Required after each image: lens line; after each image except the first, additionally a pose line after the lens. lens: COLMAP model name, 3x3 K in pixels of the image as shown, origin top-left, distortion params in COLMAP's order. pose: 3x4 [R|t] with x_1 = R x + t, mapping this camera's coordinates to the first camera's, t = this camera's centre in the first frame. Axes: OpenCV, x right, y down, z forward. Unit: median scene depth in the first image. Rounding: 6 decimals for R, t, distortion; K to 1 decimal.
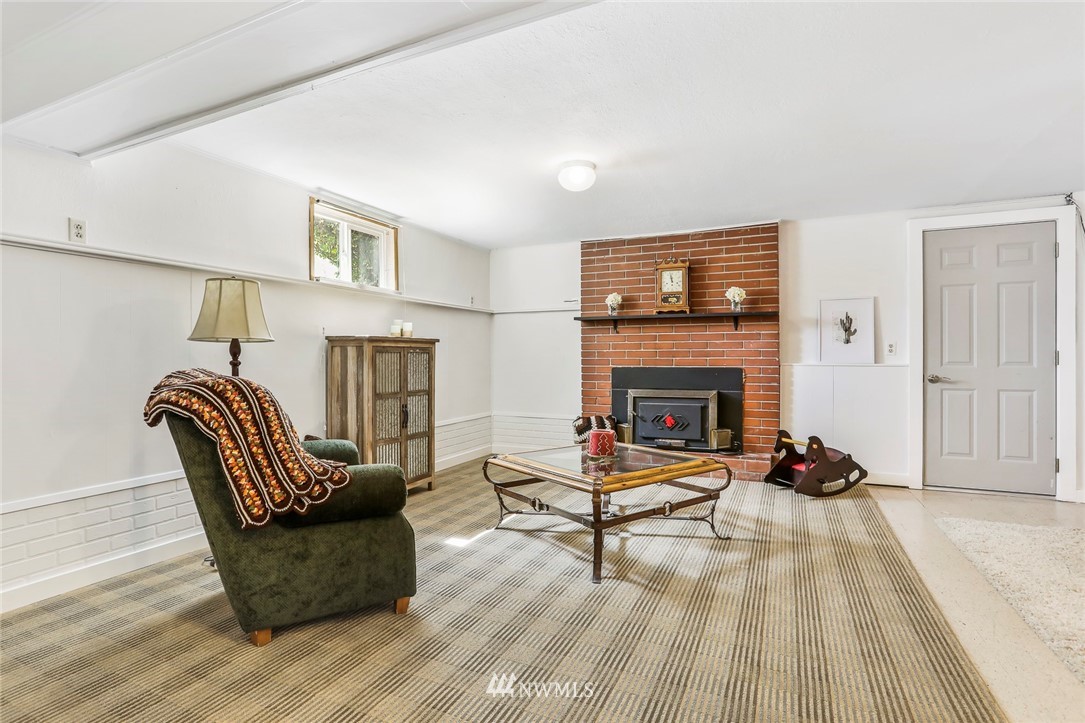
lens RADIAL K [[541.1, 0, 538.1], [0, 541.1, 359.5], [0, 0, 1]] dist [-0.010787, 0.003919]
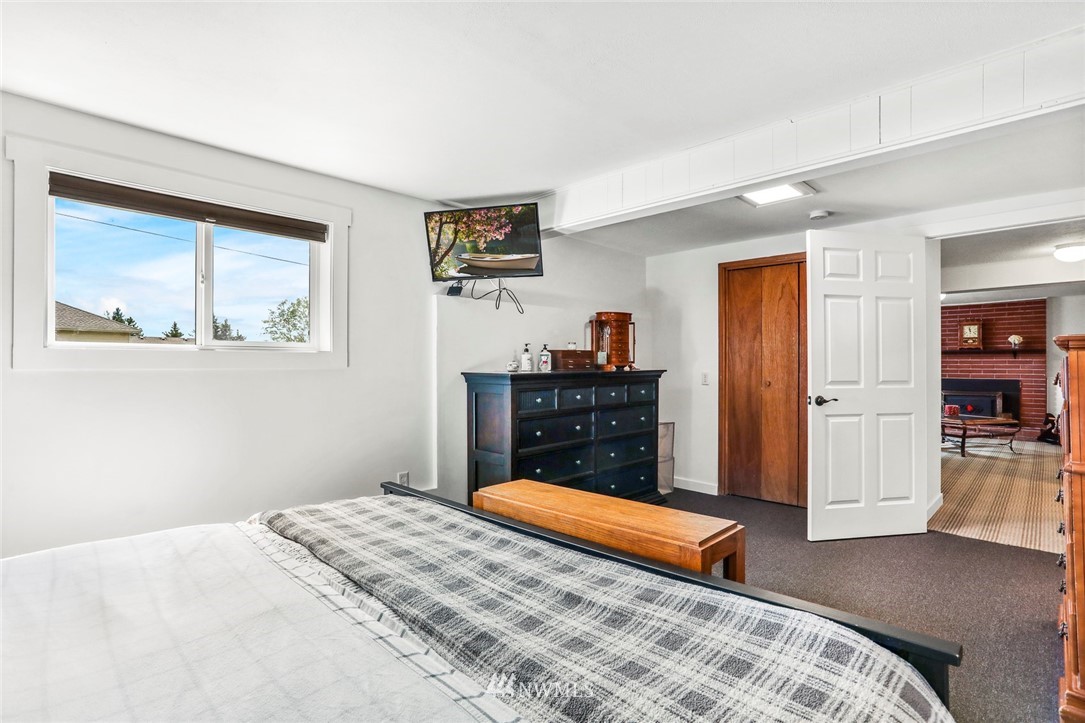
lens RADIAL K [[541.1, 0, 511.8], [0, 541.1, 361.2], [0, 0, 1]] dist [-0.010787, 0.003919]
pose [[0.937268, 0.007490, -0.348530, -0.575065], [-0.010165, 0.999931, -0.005848, -0.019758], [0.348462, 0.009024, 0.937279, -1.247534]]
